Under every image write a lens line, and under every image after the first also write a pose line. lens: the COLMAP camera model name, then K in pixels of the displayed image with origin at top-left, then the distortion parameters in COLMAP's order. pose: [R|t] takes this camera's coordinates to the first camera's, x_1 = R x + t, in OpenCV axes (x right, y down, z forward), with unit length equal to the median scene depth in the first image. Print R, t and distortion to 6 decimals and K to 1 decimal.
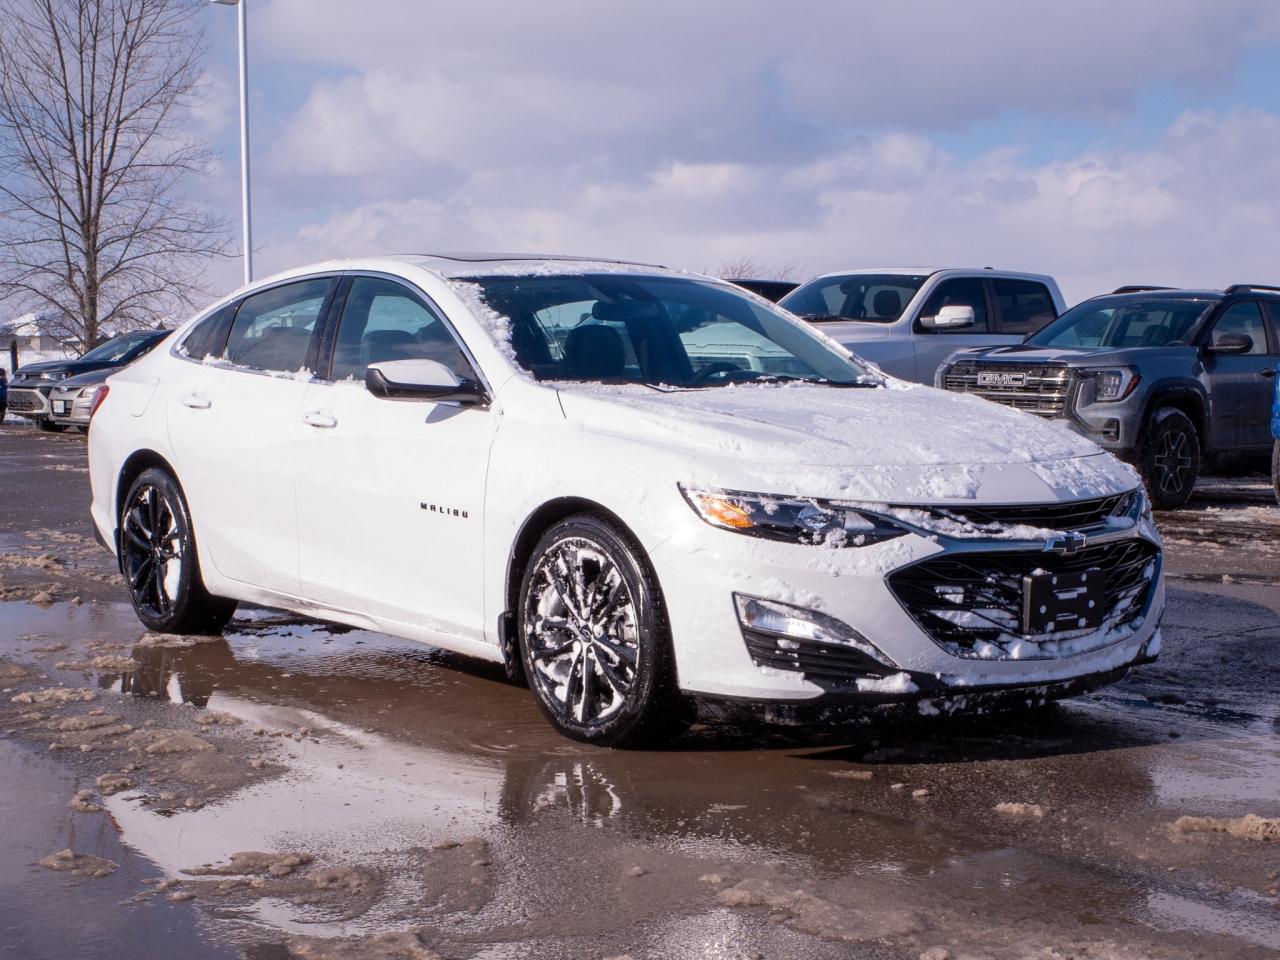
lens RADIAL K [[1975.5, 0, 678.8], [0, 1975.5, 480.0], [0, 0, 1]] dist [-0.084087, 0.033265]
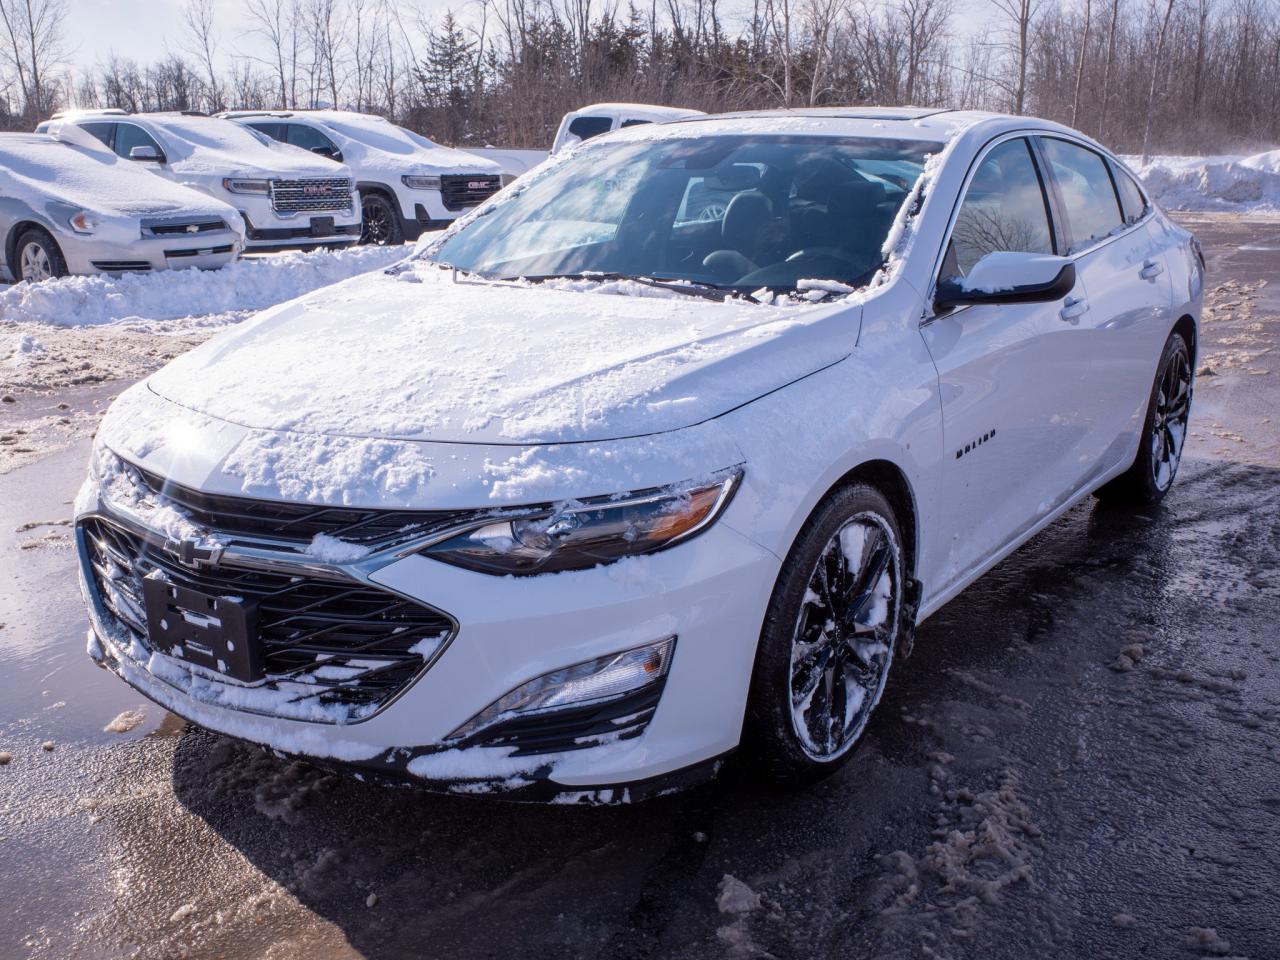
lens RADIAL K [[1406.5, 0, 586.3], [0, 1406.5, 510.9], [0, 0, 1]] dist [-0.063271, 0.048618]
pose [[0.246254, 0.238559, -0.939387, 0.718035], [-0.057437, 0.971123, 0.231562, -0.108514], [0.967502, -0.003068, 0.252845, 1.033073]]
